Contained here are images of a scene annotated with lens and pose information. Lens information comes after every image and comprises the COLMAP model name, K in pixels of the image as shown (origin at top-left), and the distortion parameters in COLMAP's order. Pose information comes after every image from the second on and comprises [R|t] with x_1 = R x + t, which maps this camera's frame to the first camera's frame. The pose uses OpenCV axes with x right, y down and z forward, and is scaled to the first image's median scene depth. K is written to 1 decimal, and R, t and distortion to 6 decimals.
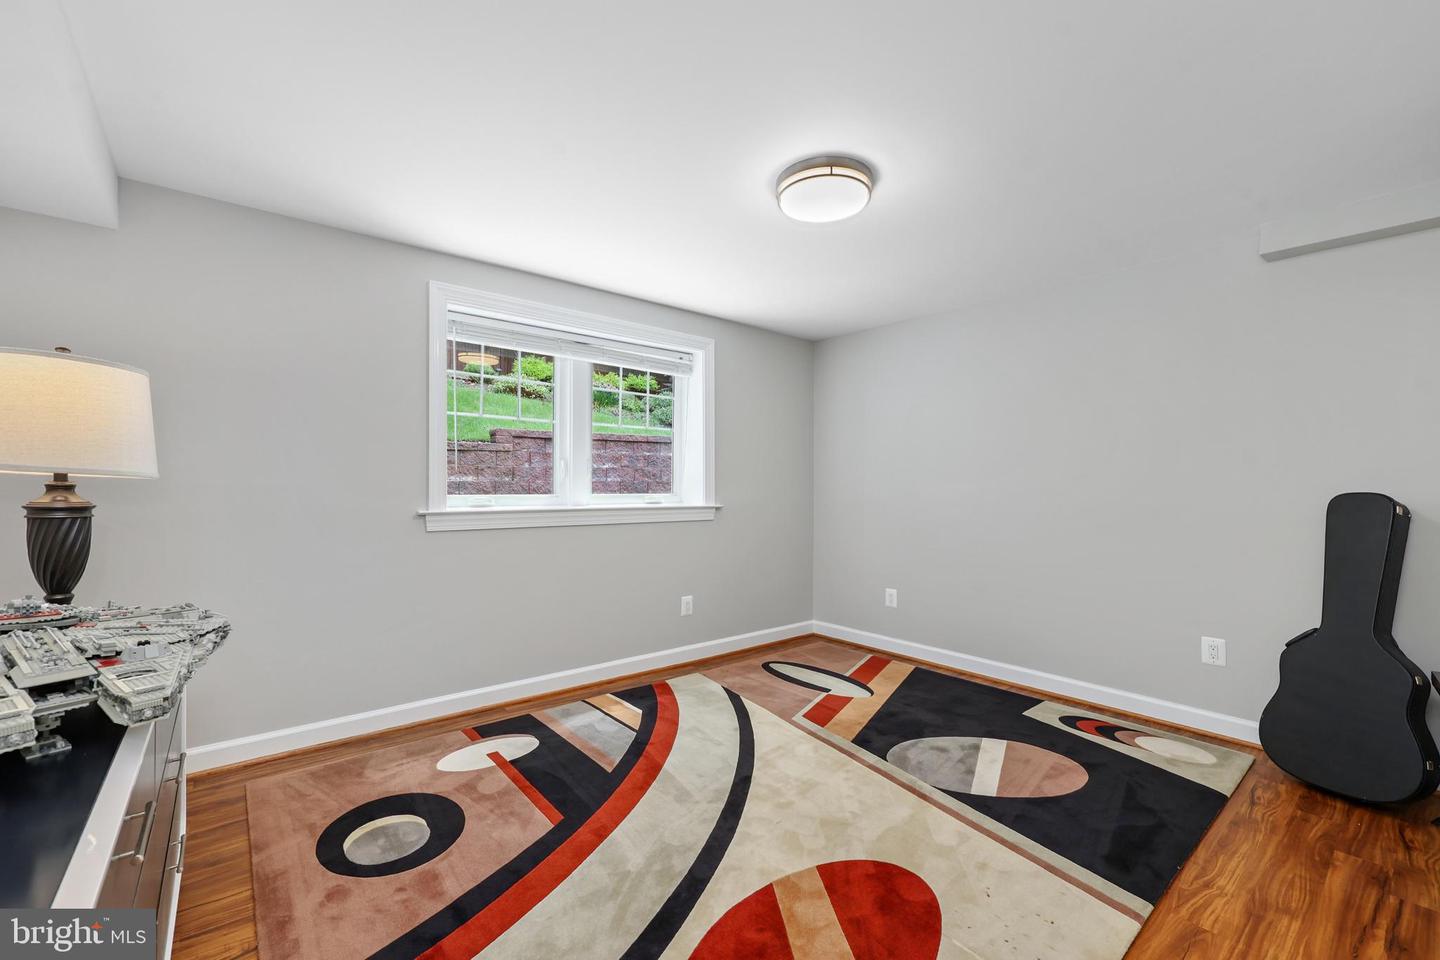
lens RADIAL K [[594.2, 0, 725.9], [0, 594.2, 488.6], [0, 0, 1]] dist [-0.001851, -0.000320]
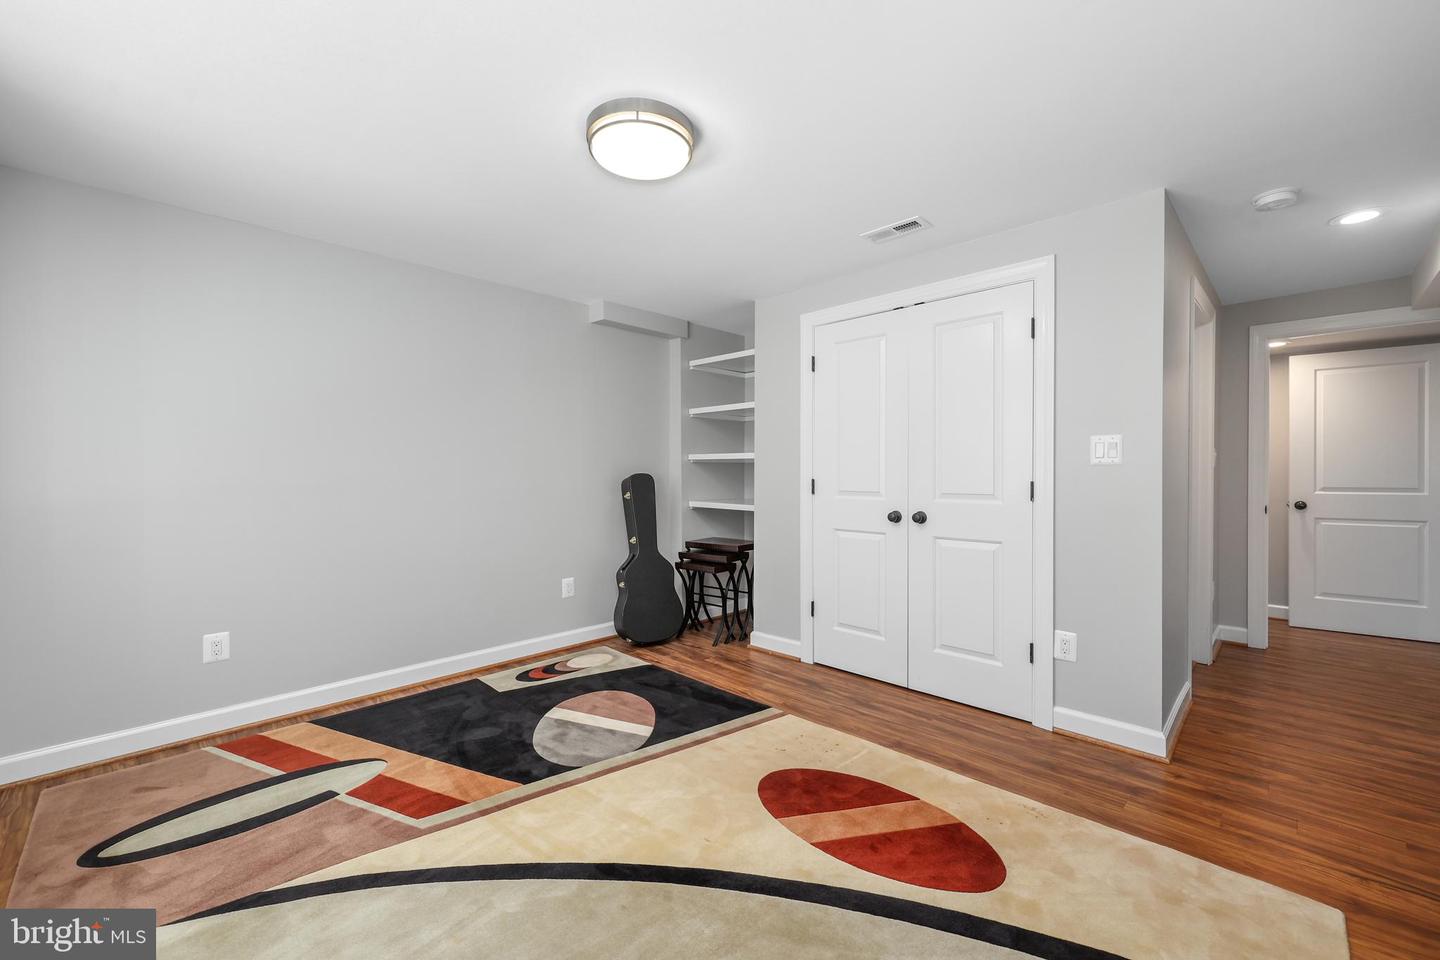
lens RADIAL K [[578.6, 0, 720.0], [0, 578.6, 480.0], [0, 0, 1]] dist [-0.000895, 0.000007]
pose [[-0.083296, -0.020927, 0.996305, -0.561868], [0.007439, 0.999739, 0.021621, -0.007531], [-0.996497, 0.009212, -0.083118, 0.748775]]
